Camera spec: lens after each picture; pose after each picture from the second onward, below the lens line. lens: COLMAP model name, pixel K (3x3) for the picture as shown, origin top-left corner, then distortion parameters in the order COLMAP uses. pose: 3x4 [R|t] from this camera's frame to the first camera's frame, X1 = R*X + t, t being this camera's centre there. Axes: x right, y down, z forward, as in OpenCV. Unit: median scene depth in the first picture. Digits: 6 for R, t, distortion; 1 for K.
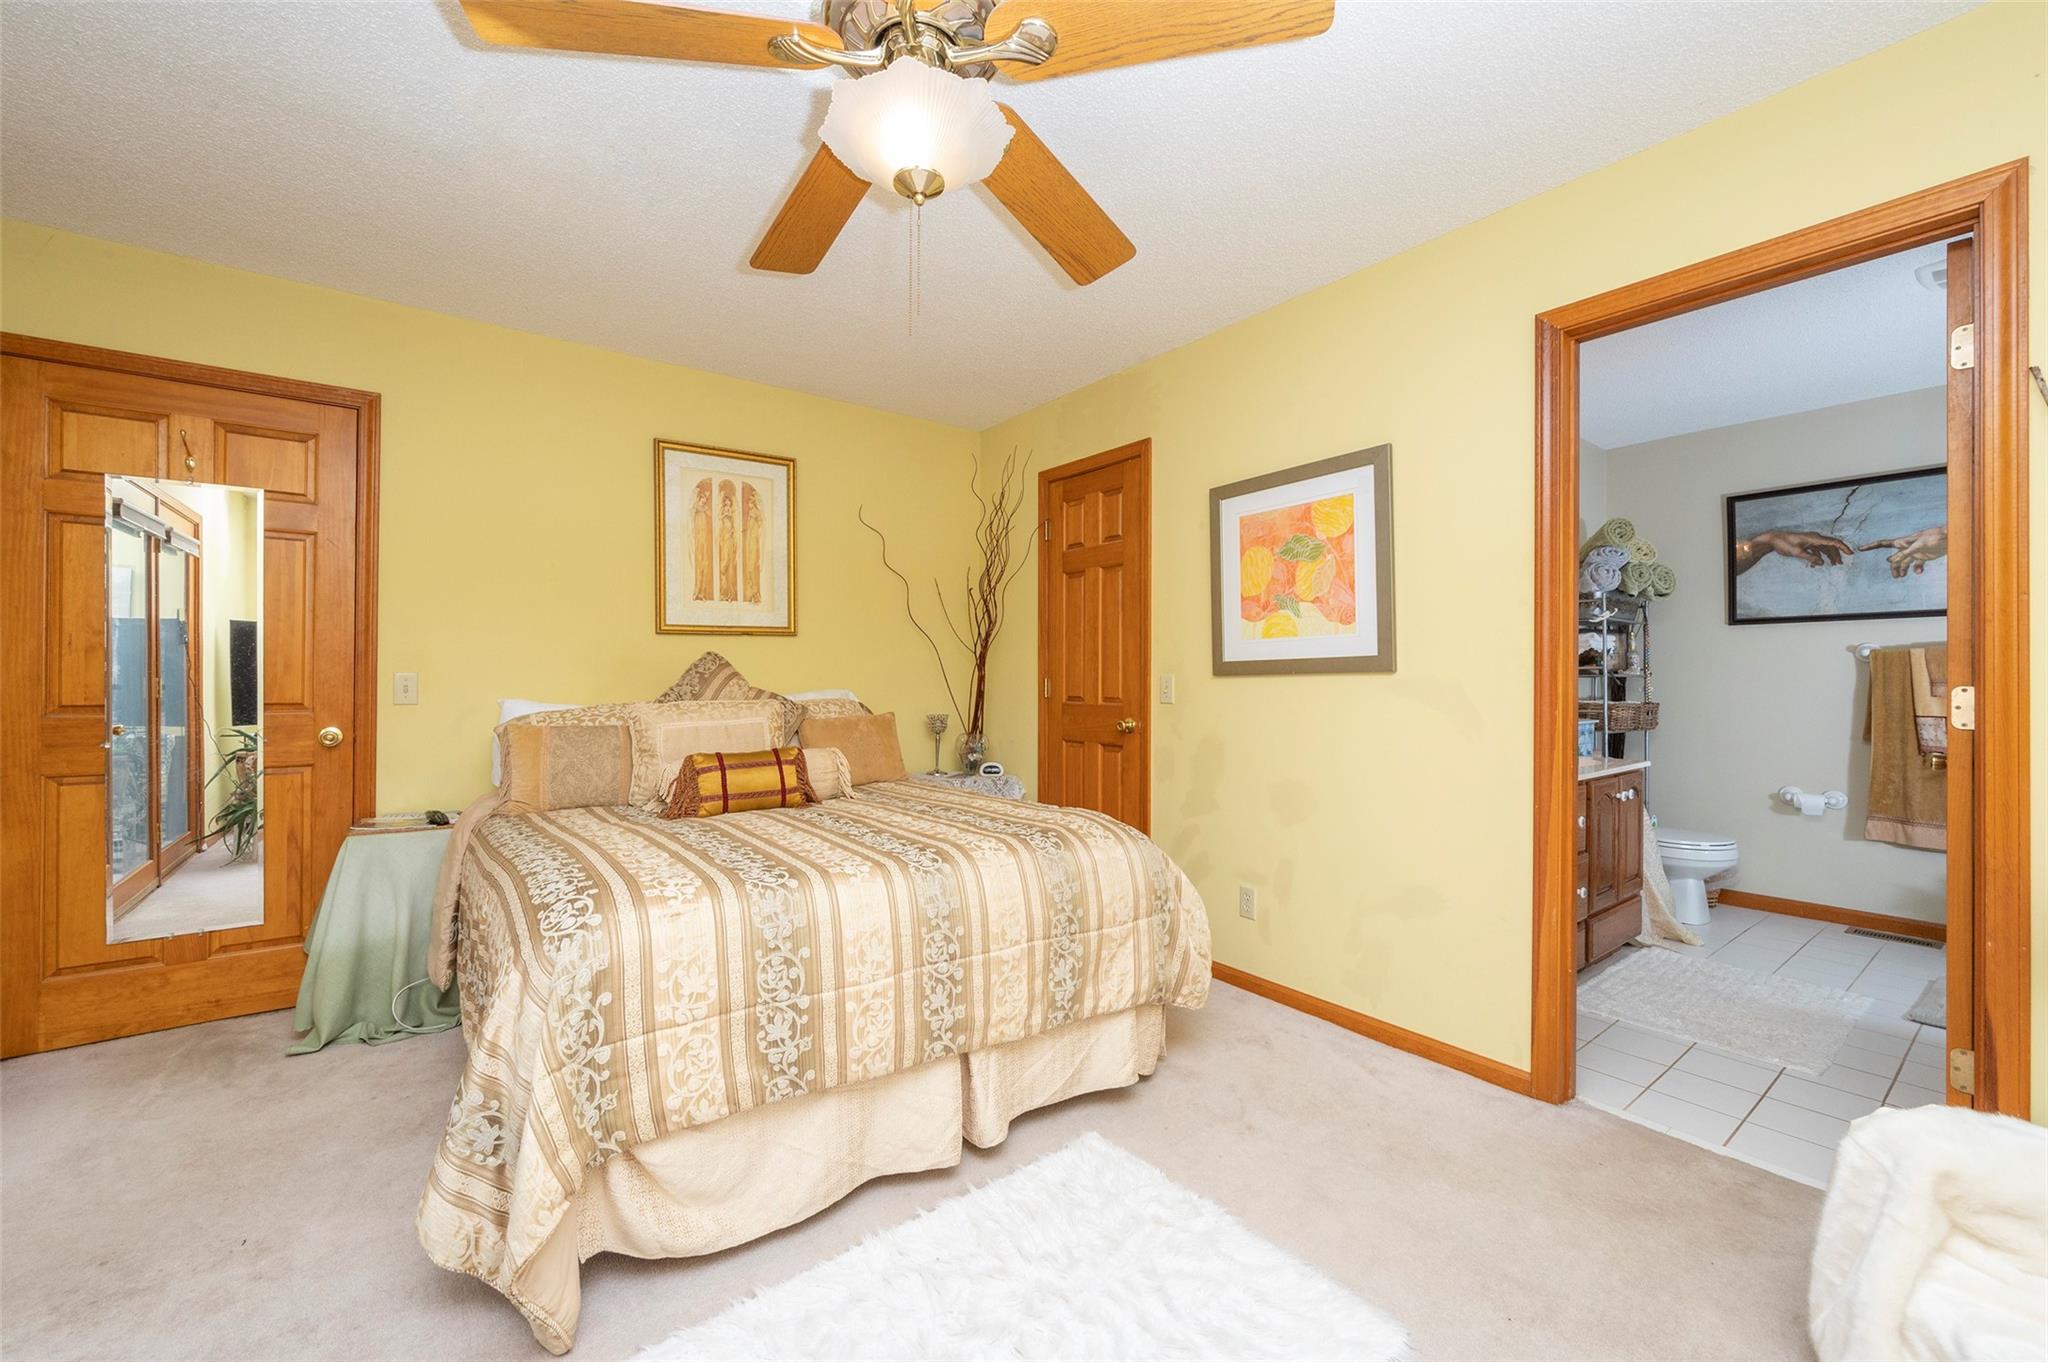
lens RADIAL K [[822.7, 0, 1048.6], [0, 822.7, 676.7], [0, 0, 1]] dist [0.001176, -0.000276]
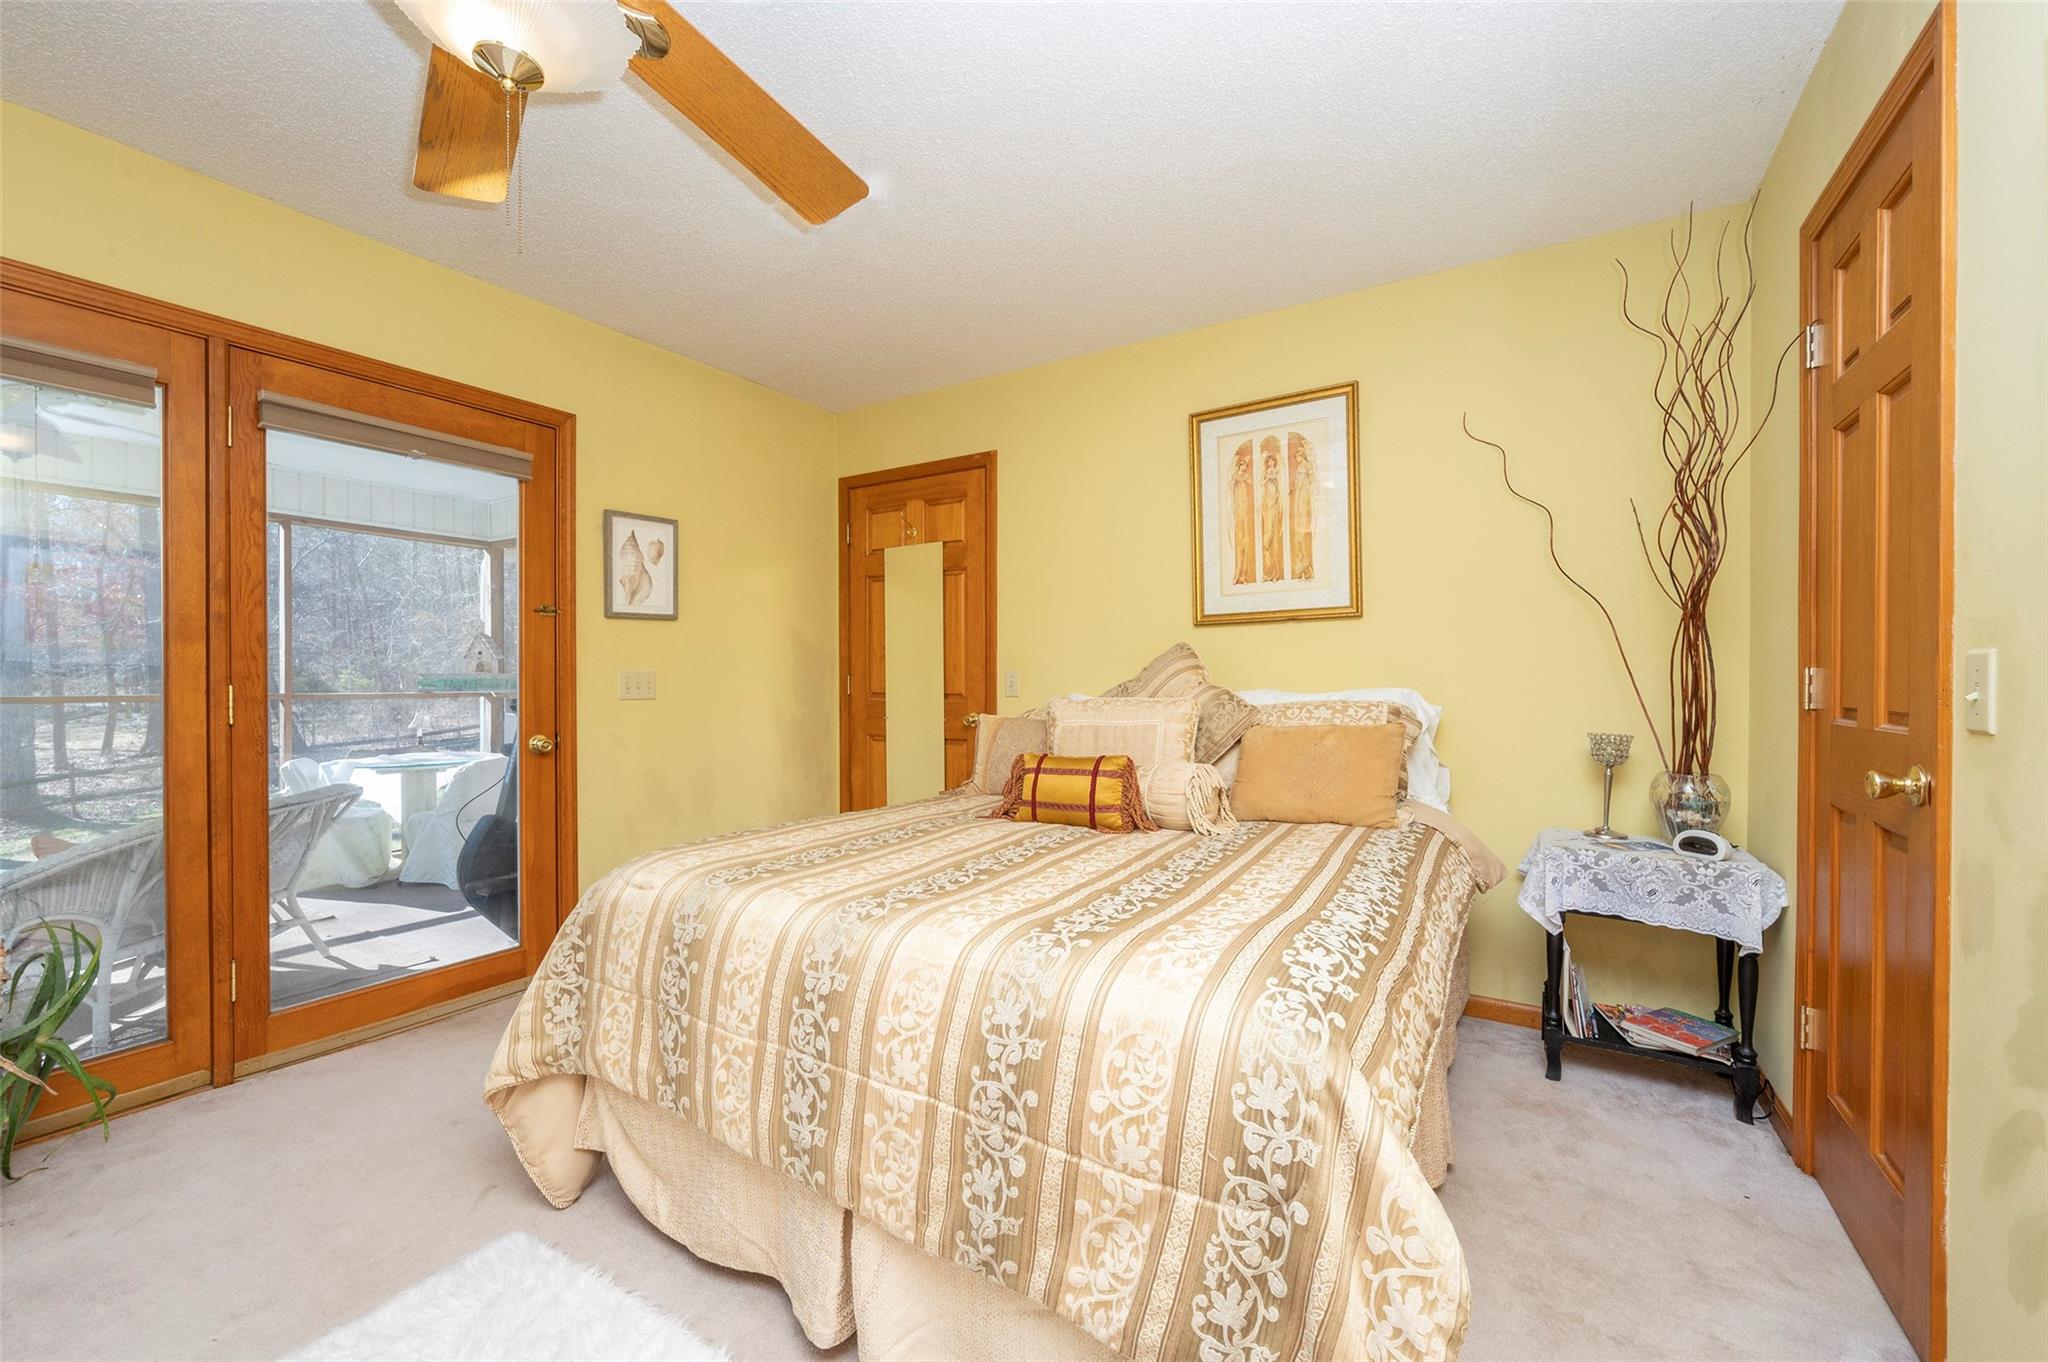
lens RADIAL K [[827.7, 0, 1016.6], [0, 827.7, 685.7], [0, 0, 1]] dist [-0.001805, -0.000181]
pose [[0.338582, 0.004267, -0.940927, 0.428033], [0.003066, 0.999979, 0.005638, 0.011895], [0.940932, -0.004794, 0.338562, 0.641294]]
